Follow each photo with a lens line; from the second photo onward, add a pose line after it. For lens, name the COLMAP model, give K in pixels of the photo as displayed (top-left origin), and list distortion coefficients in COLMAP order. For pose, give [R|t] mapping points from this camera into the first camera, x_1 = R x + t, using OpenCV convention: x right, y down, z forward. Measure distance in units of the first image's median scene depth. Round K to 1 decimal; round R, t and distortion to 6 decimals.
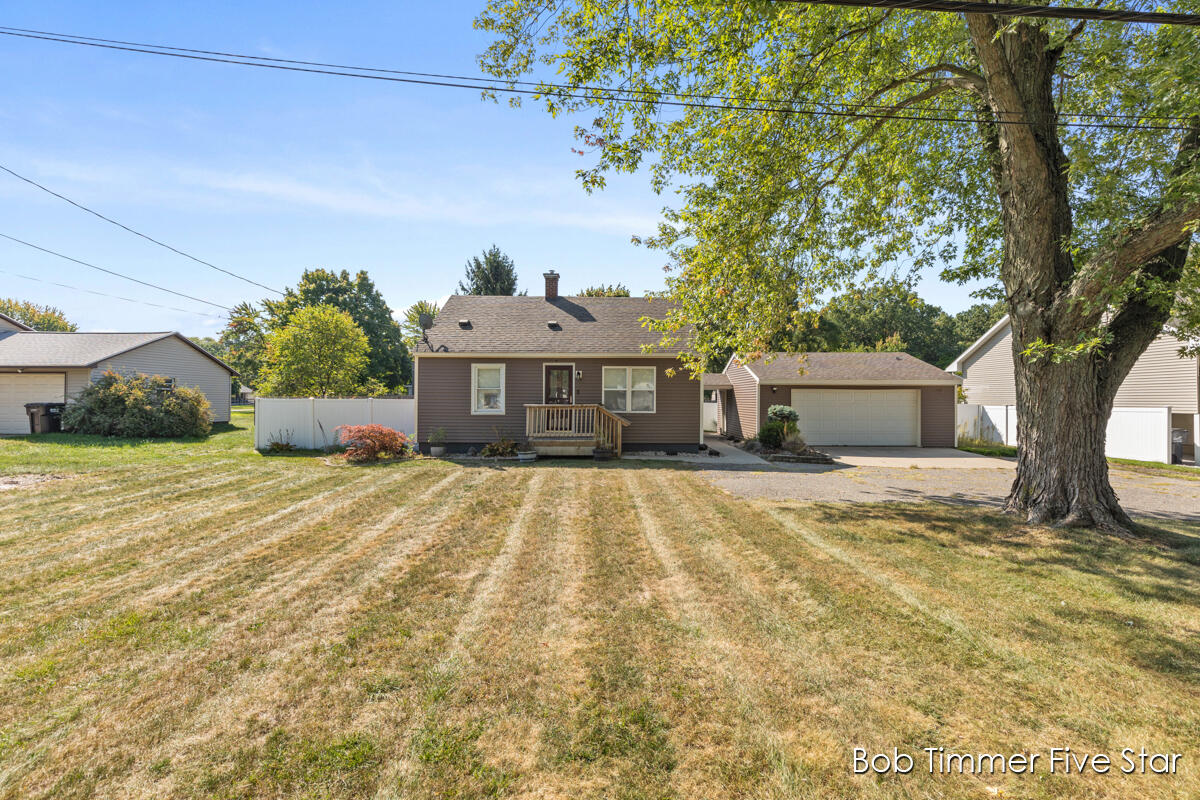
lens RADIAL K [[536.8, 0, 600.0], [0, 536.8, 400.0], [0, 0, 1]] dist [0.011230, -0.000389]
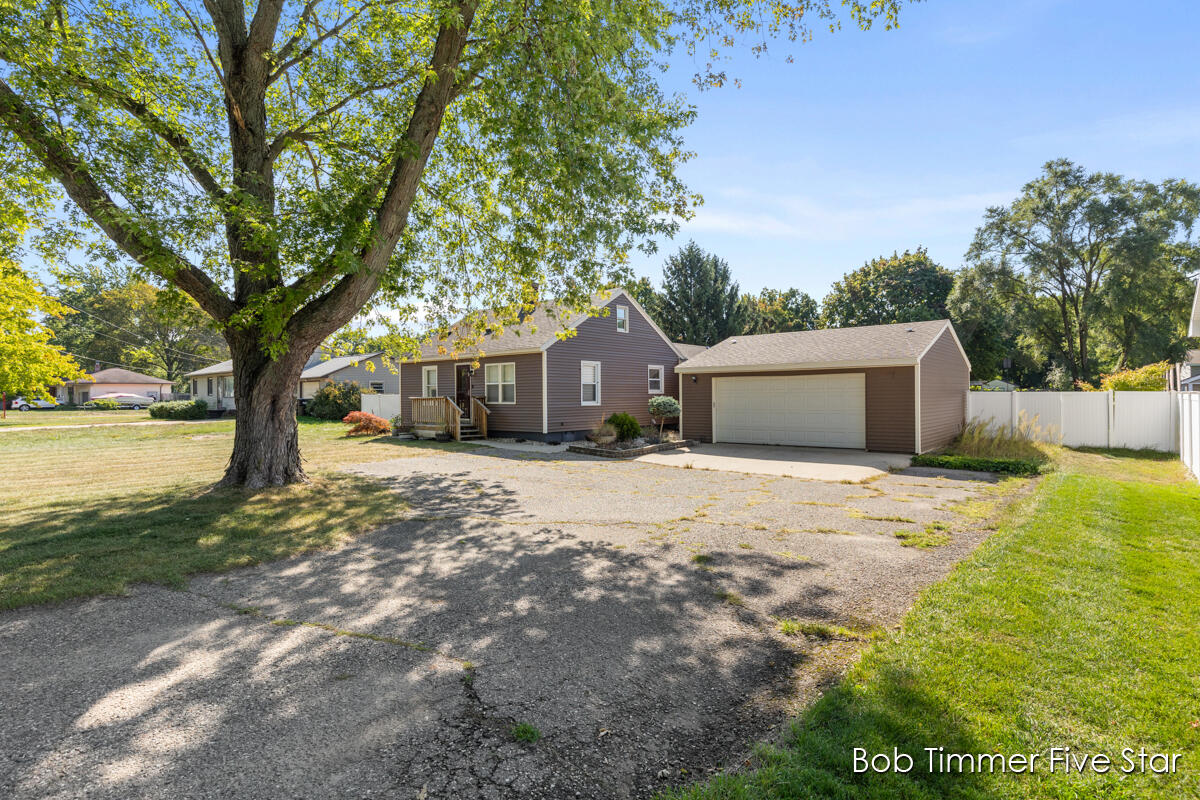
lens RADIAL K [[585.5, 0, 600.0], [0, 585.5, 400.0], [0, 0, 1]] dist [0.002945, 0.000317]
pose [[0.771943, -0.004816, -0.635674, 1.002866], [0.009343, 0.999949, 0.003771, 0.013027], [0.635623, -0.008850, 0.771949, 0.176345]]
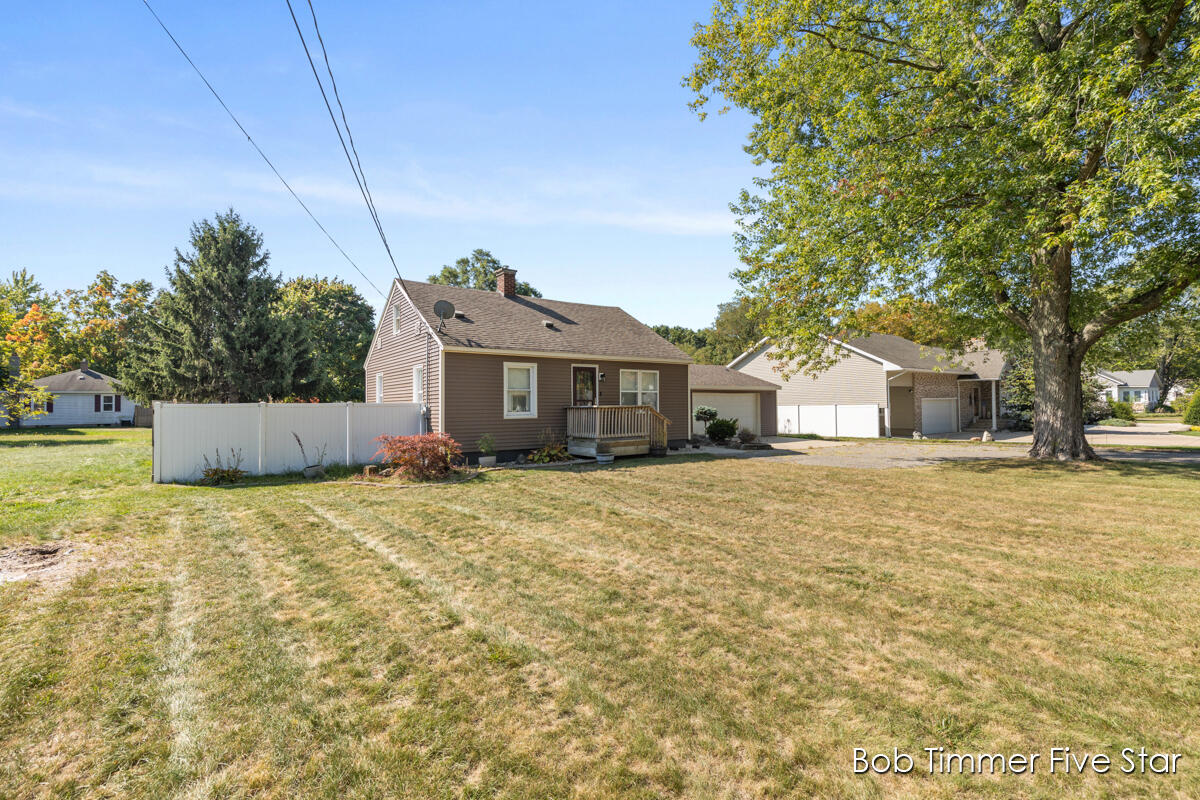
lens RADIAL K [[536.8, 0, 600.0], [0, 536.8, 400.0], [0, 0, 1]] dist [0.011230, -0.000389]
pose [[0.806173, -0.003321, 0.591670, -0.641378], [0.013106, 0.999839, -0.012245, 0.009082], [-0.591534, 0.017626, 0.806087, 0.184741]]
